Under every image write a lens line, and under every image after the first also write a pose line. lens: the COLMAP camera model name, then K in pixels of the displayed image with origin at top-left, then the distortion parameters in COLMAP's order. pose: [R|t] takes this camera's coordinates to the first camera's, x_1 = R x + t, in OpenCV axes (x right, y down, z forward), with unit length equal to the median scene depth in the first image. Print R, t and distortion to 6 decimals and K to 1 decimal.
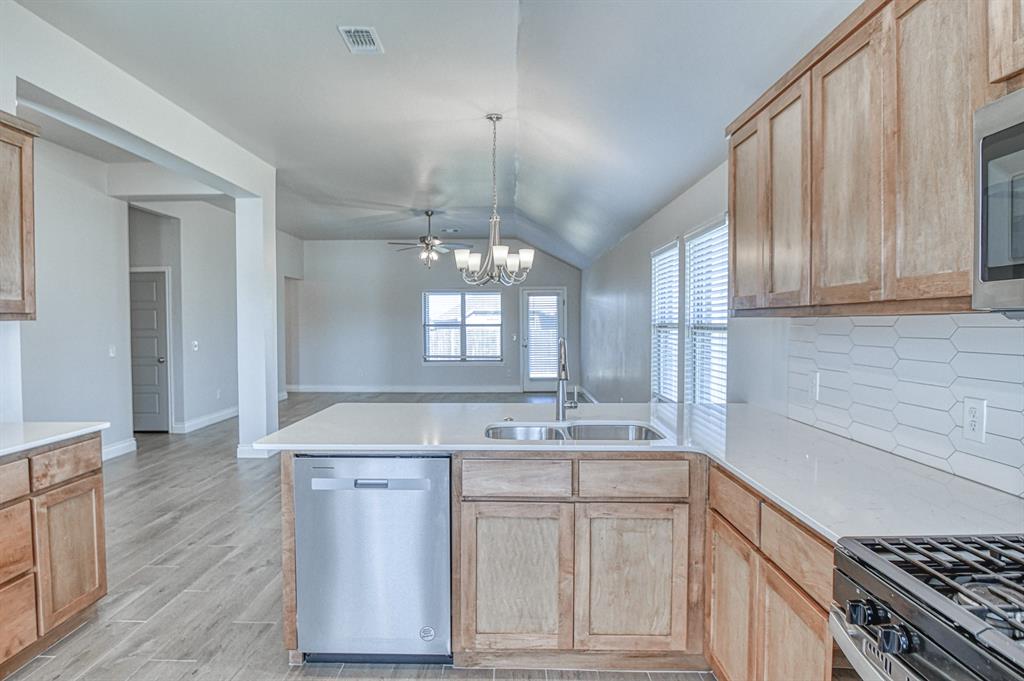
lens RADIAL K [[561.1, 0, 521.4], [0, 561.1, 332.6], [0, 0, 1]] dist [-0.032114, -0.001230]
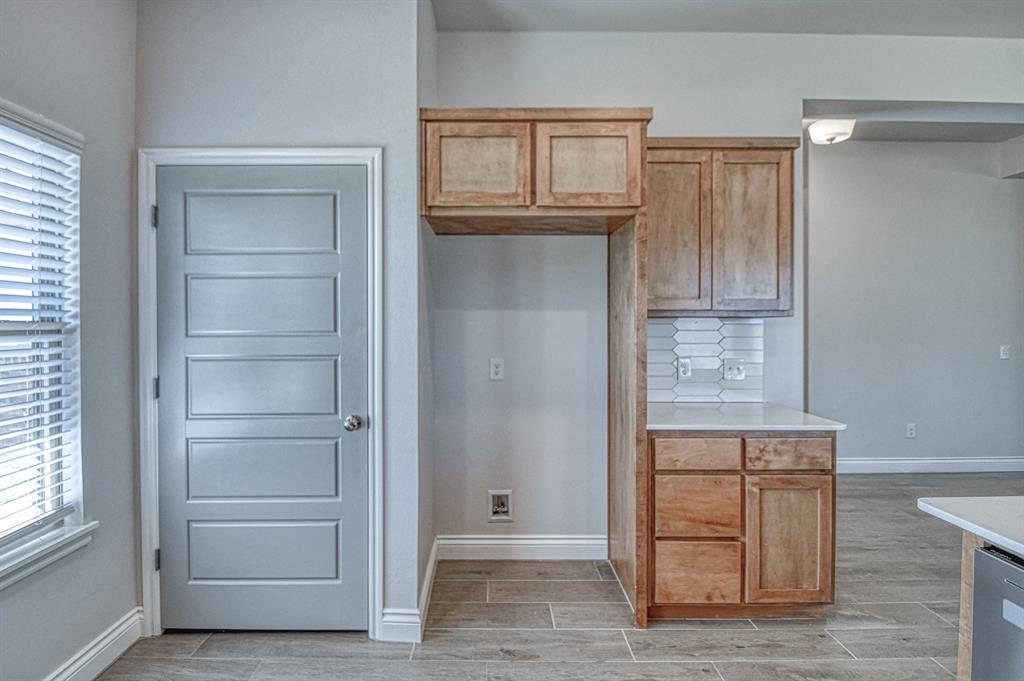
lens RADIAL K [[477.4, 0, 482.7], [0, 477.4, 323.6], [0, 0, 1]] dist [-0.002545, -0.007293]
pose [[-0.020588, 0.006919, -0.999764, 0.084726], [-0.017780, 0.999815, 0.007285, -0.004902], [0.999630, 0.017925, -0.020461, 0.448294]]
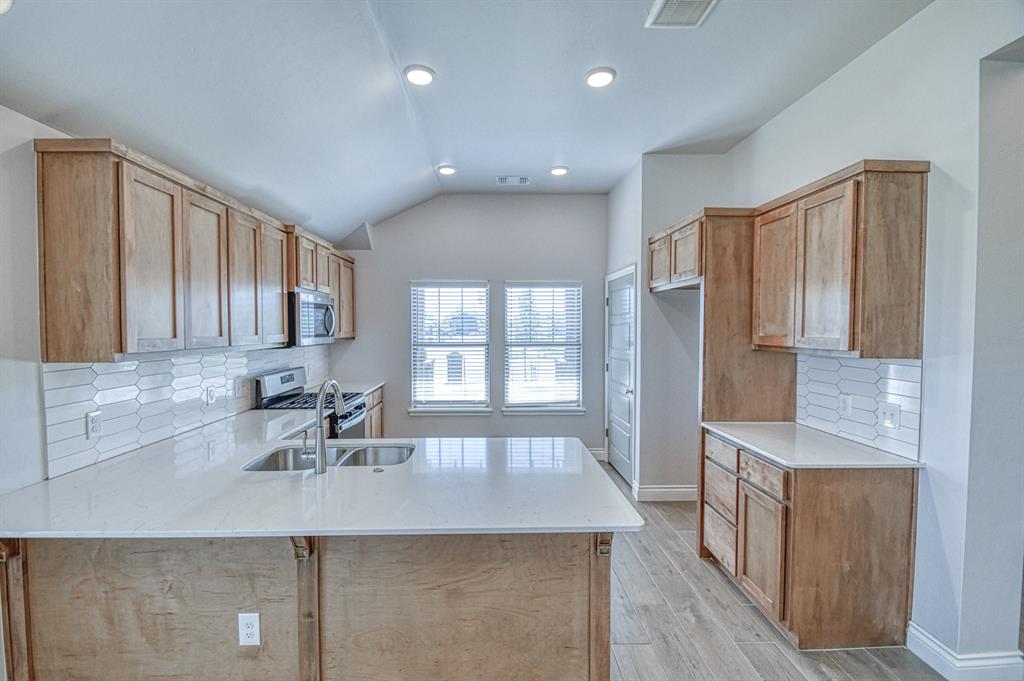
lens RADIAL K [[477.4, 0, 508.3], [0, 477.4, 338.1], [0, 0, 1]] dist [-0.002545, -0.007293]
pose [[-0.999922, 0.005856, -0.011076, -0.268576], [0.005352, 0.998976, 0.044934, -0.113994], [0.011328, 0.044872, -0.998929, 2.086054]]
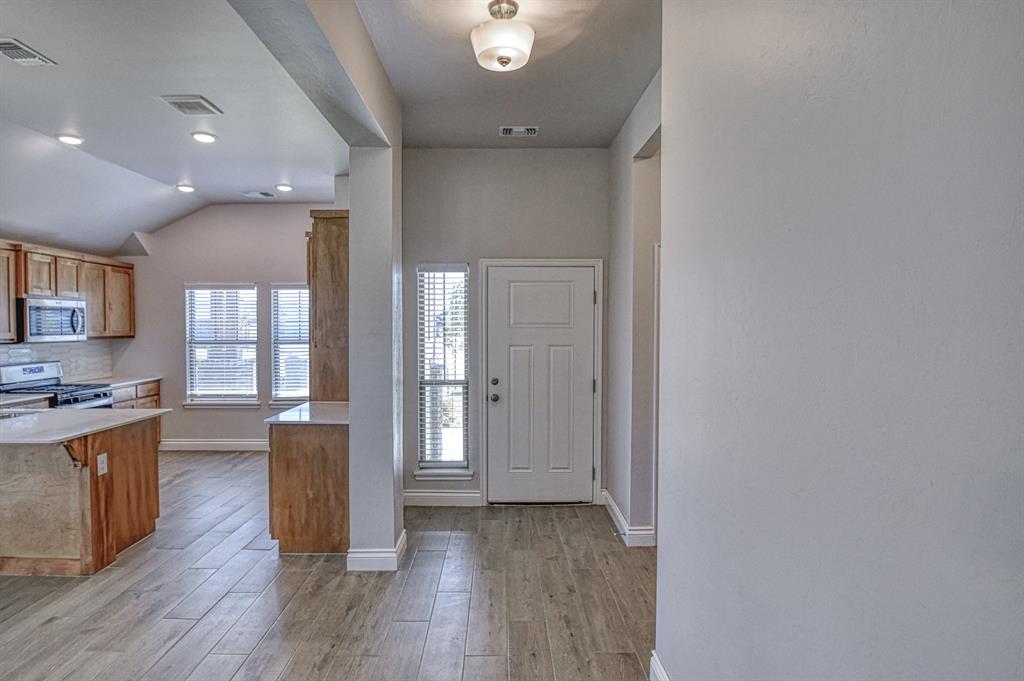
lens RADIAL K [[596.7, 0, 518.5], [0, 596.7, 334.2], [0, 0, 1]] dist [-0.013793, -0.001306]
pose [[-0.999769, 0.008404, 0.019793, -1.647718], [0.009115, 0.999307, 0.036092, -0.121784], [-0.019476, 0.036264, -0.999152, 2.863397]]
